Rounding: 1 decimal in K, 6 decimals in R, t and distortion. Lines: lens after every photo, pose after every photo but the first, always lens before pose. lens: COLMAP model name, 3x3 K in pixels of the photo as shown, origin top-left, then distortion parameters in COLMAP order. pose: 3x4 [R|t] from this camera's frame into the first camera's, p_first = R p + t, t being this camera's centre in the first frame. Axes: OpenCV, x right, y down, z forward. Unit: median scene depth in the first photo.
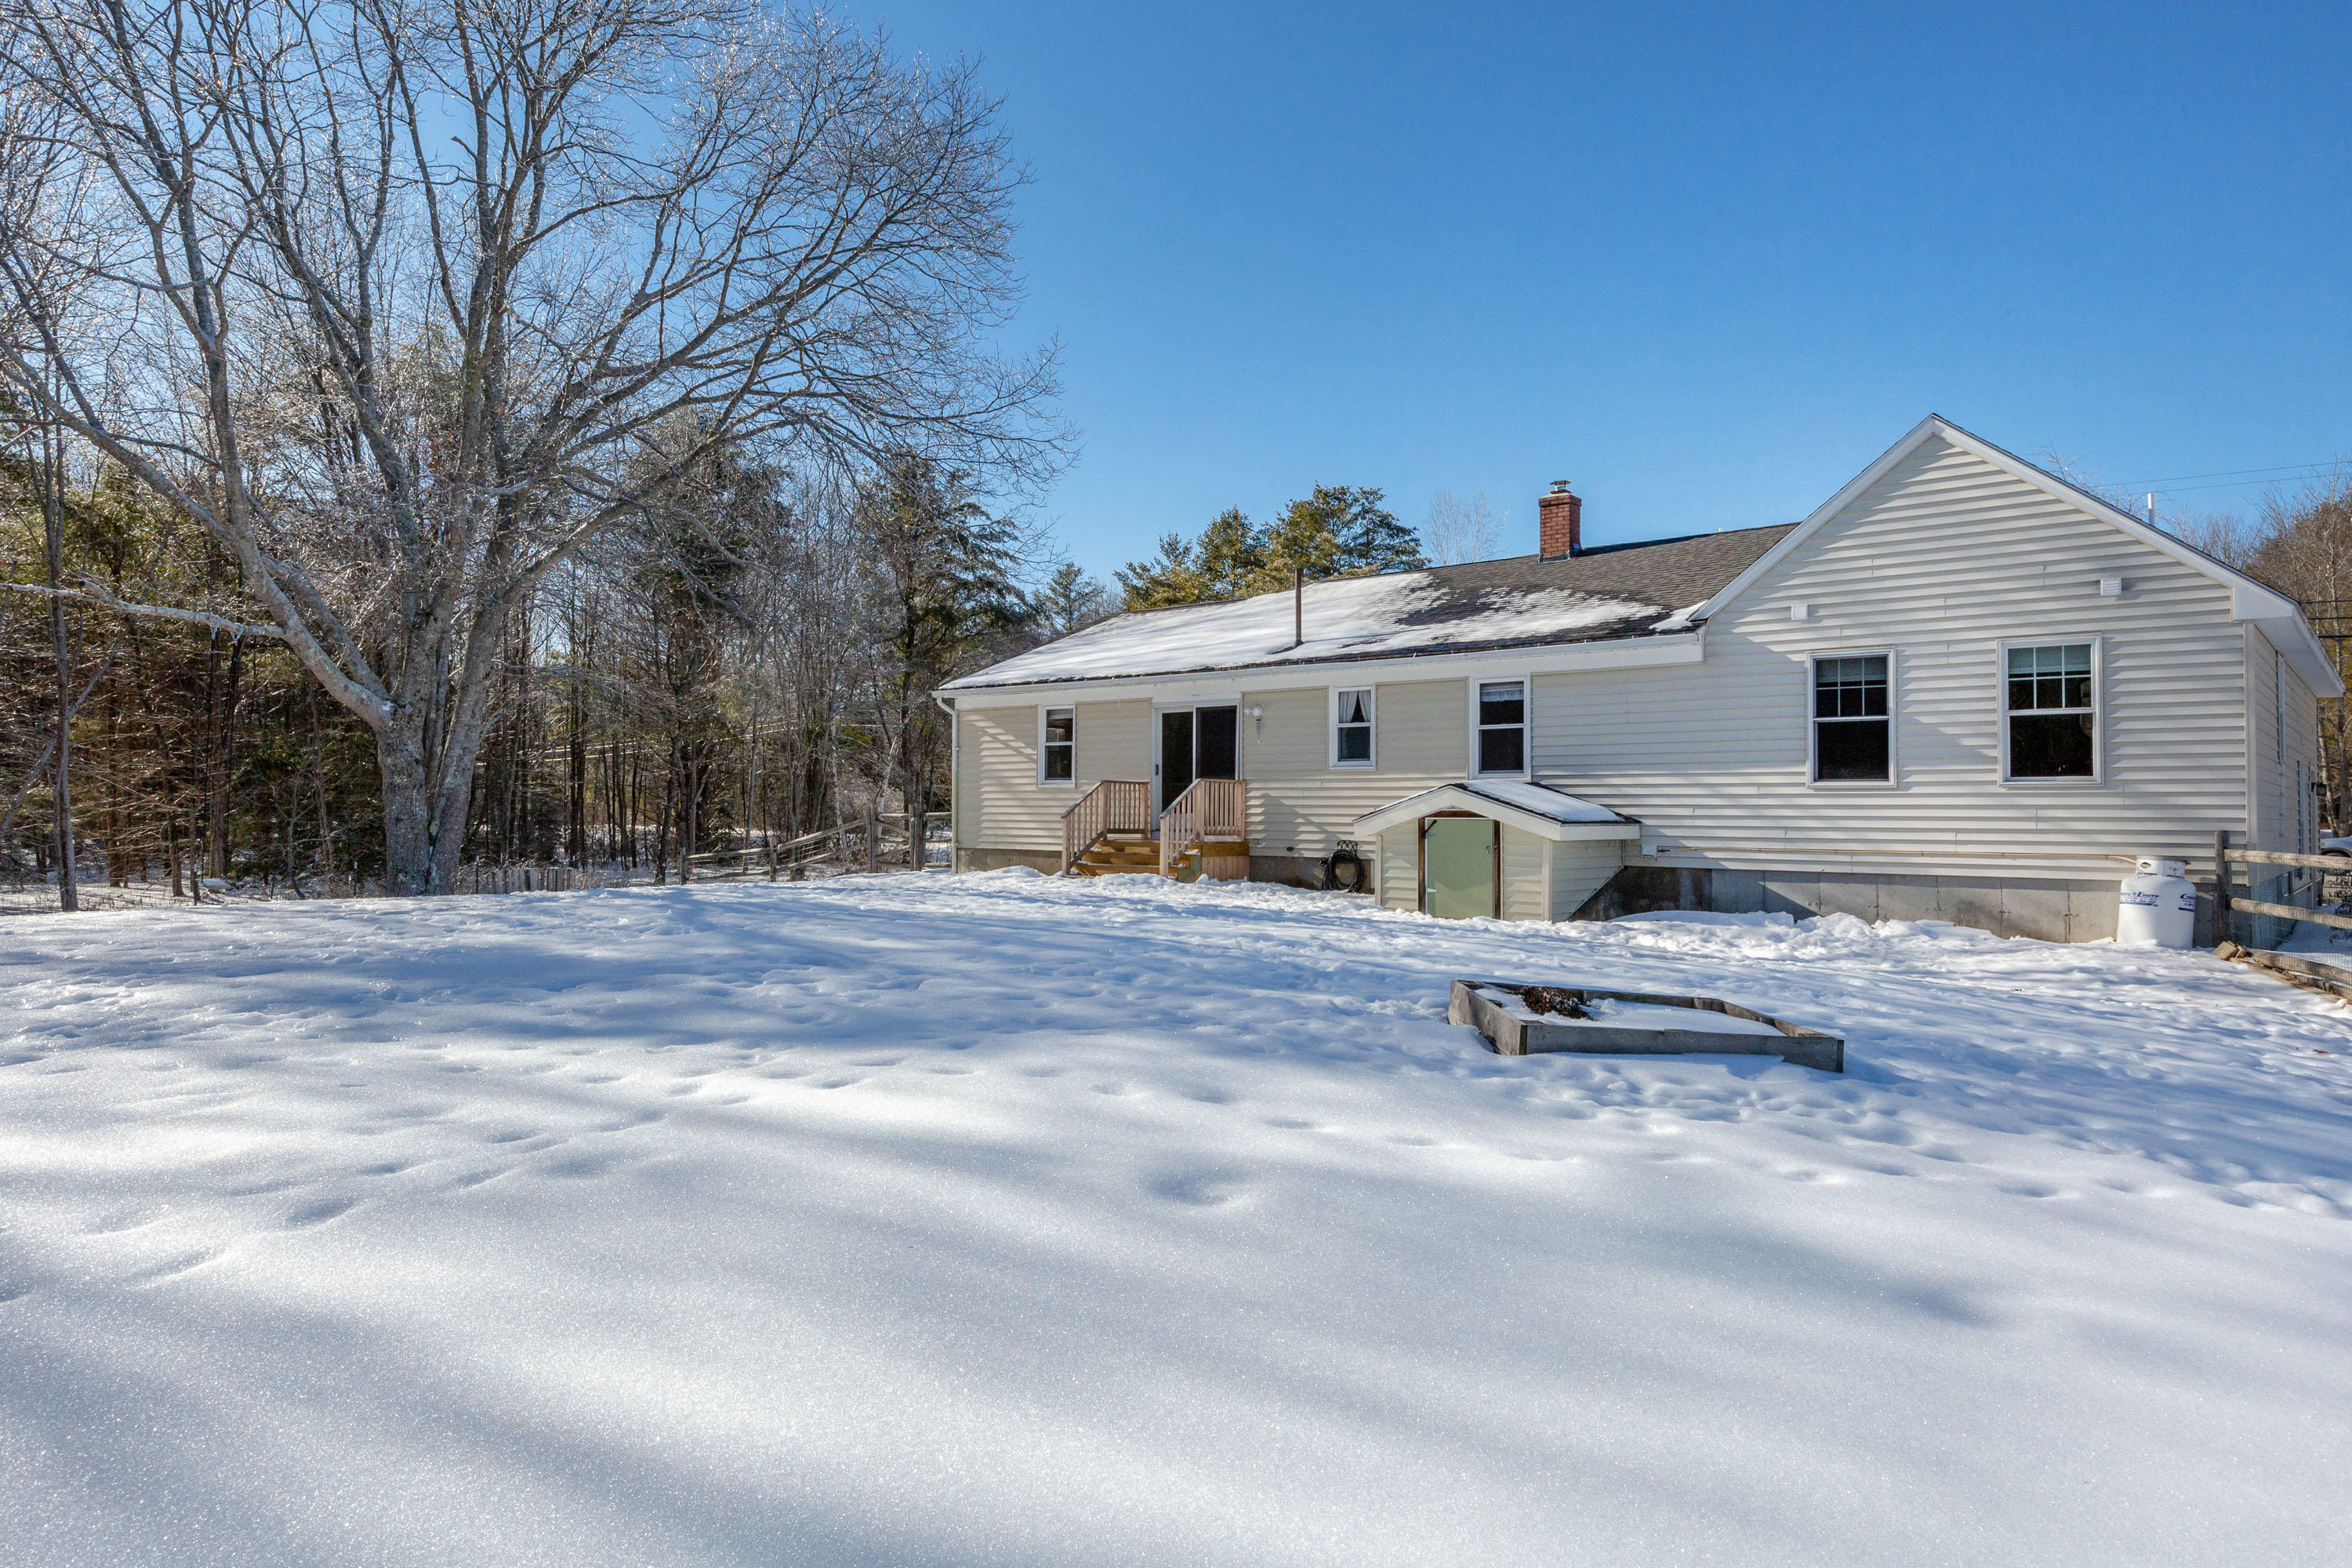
lens RADIAL K [[1537.5, 0, 1175.4], [0, 1537.5, 782.8], [0, 0, 1]] dist [-0.001002, -0.002764]
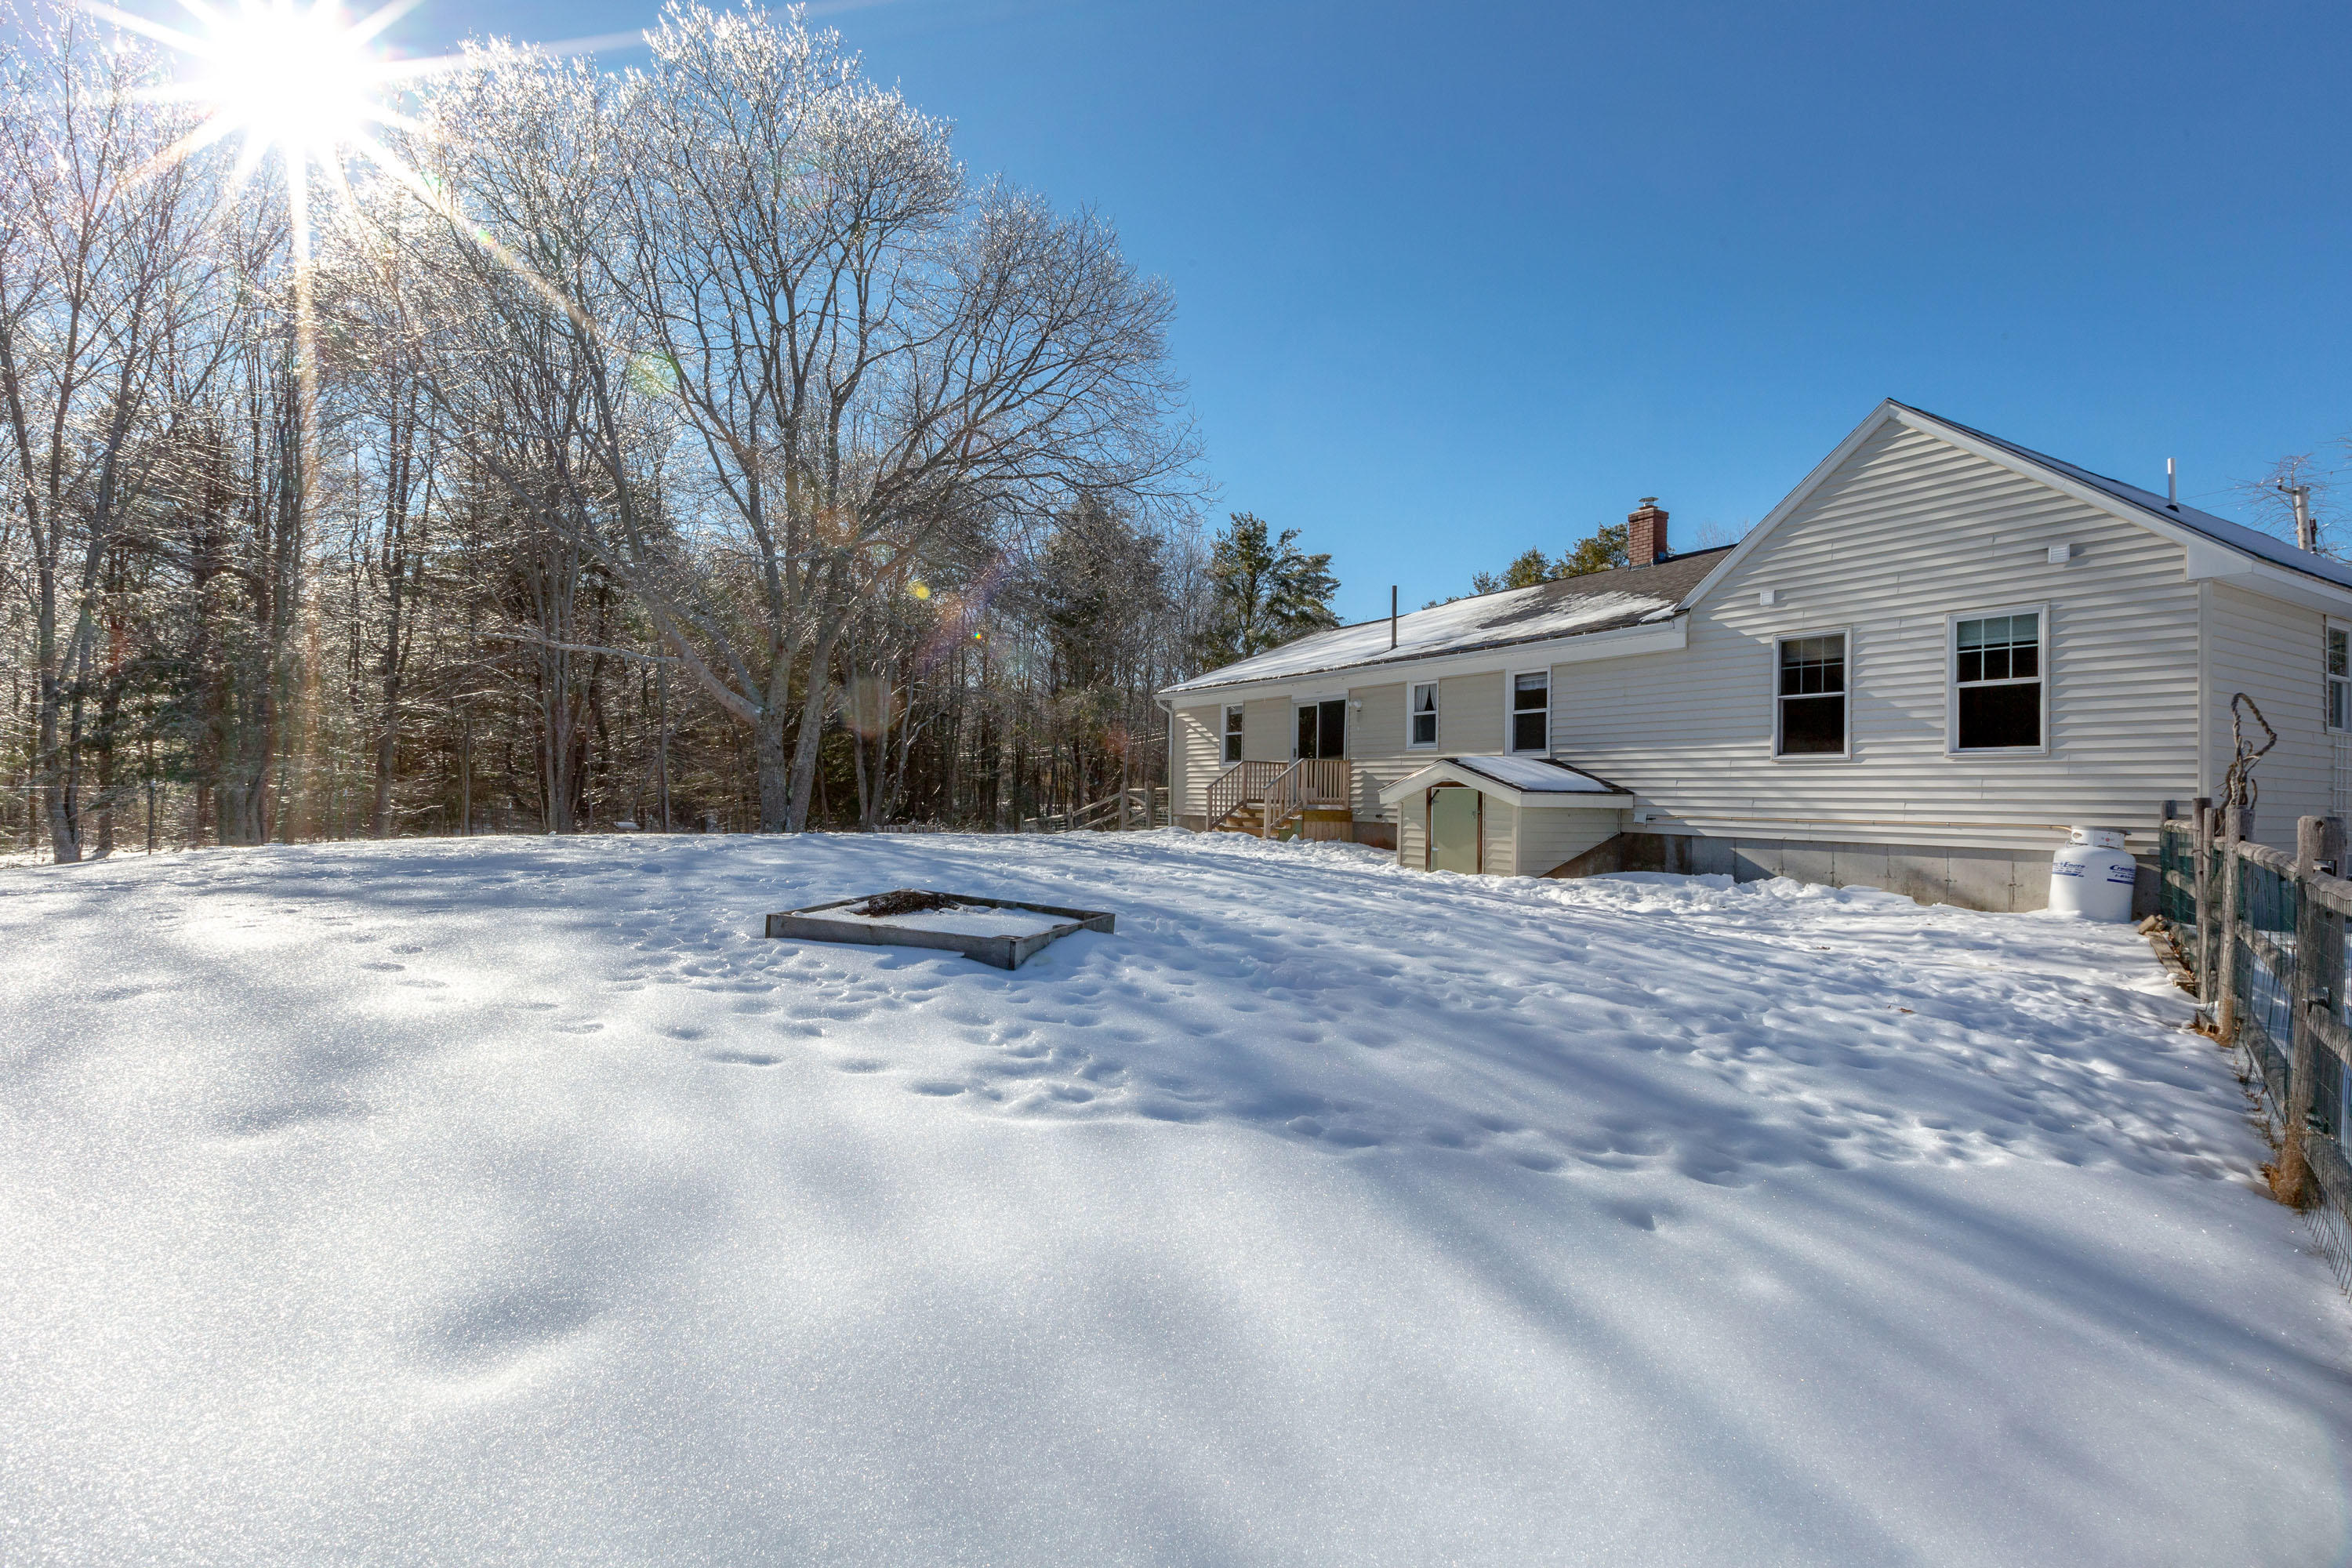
lens RADIAL K [[1175.7, 0, 1176.2], [0, 1175.7, 786.6], [0, 0, 1]] dist [-0.003923, 0.000429]
pose [[0.940429, 0.006986, -0.339919, 0.299409], [-0.005028, 0.999965, 0.006642, 0.017861], [0.339954, -0.004537, 0.940431, 0.087378]]
